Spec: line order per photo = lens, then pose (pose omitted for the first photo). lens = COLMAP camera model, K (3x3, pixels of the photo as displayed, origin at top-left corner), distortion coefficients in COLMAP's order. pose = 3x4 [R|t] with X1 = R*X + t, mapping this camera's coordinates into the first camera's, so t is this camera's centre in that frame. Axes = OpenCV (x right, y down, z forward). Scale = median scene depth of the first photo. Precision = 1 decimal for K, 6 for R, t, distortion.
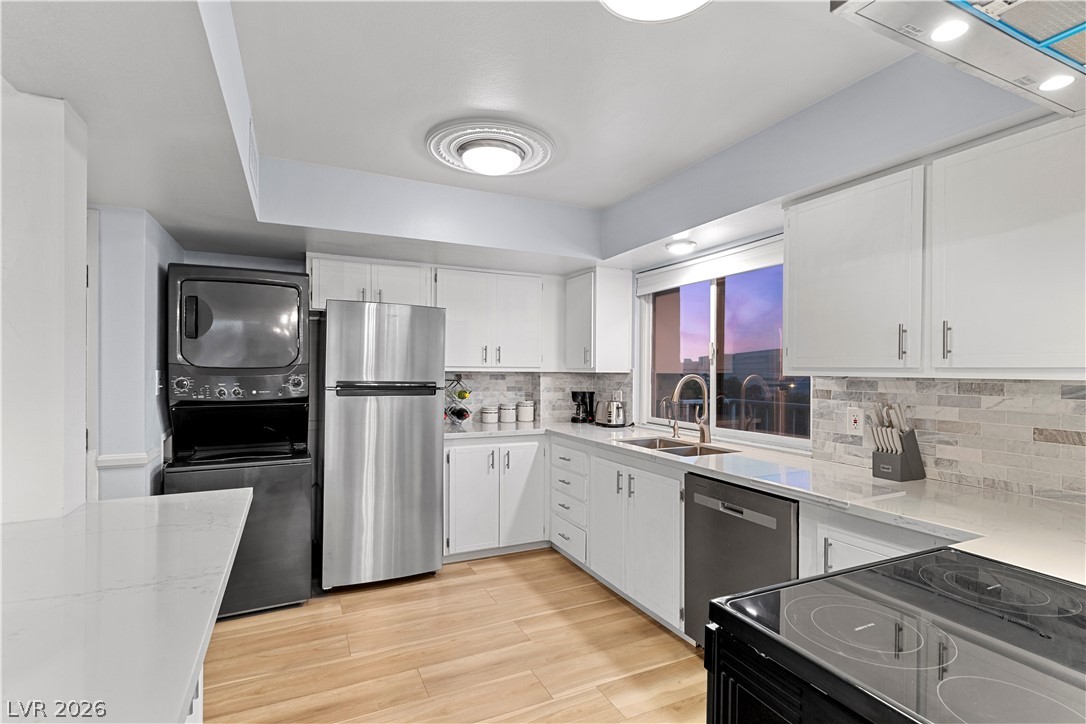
lens RADIAL K [[517.4, 0, 548.1], [0, 517.4, 366.7], [0, 0, 1]] dist [-0.003436, -0.000253]
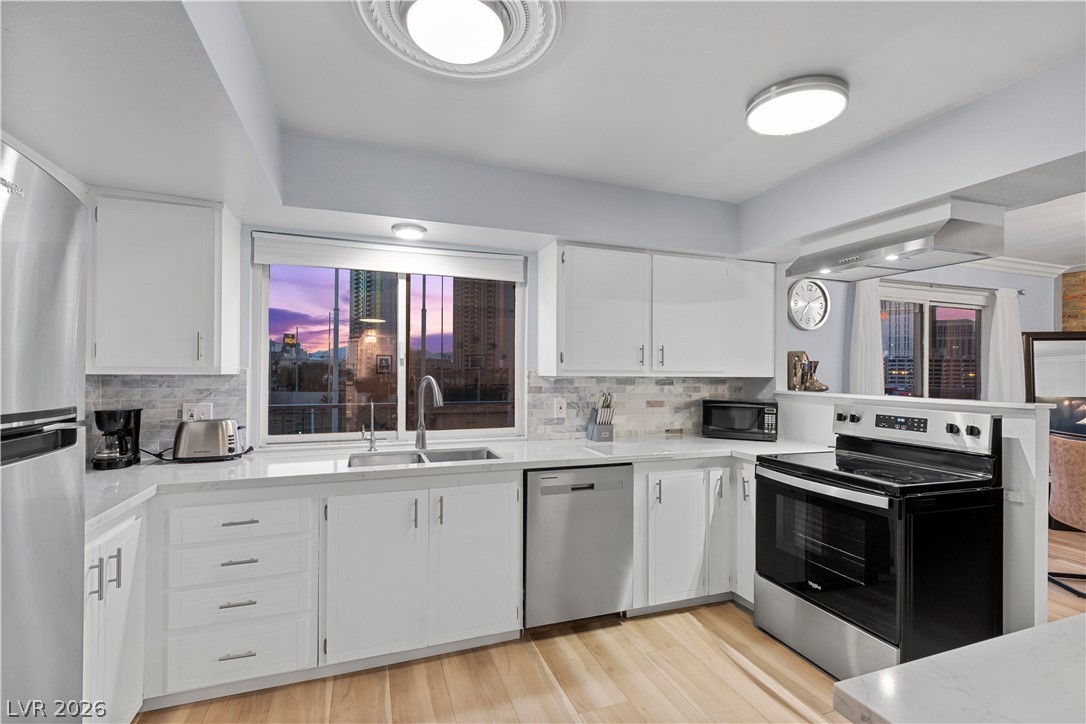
lens RADIAL K [[490.6, 0, 547.8], [0, 490.6, 367.6], [0, 0, 1]] dist [0.011249, -0.002159]
pose [[0.094472, 0.002882, 0.995523, -0.720731], [-0.011778, 0.999929, -0.001777, -0.001078], [-0.995458, -0.011557, 0.094499, 0.884893]]
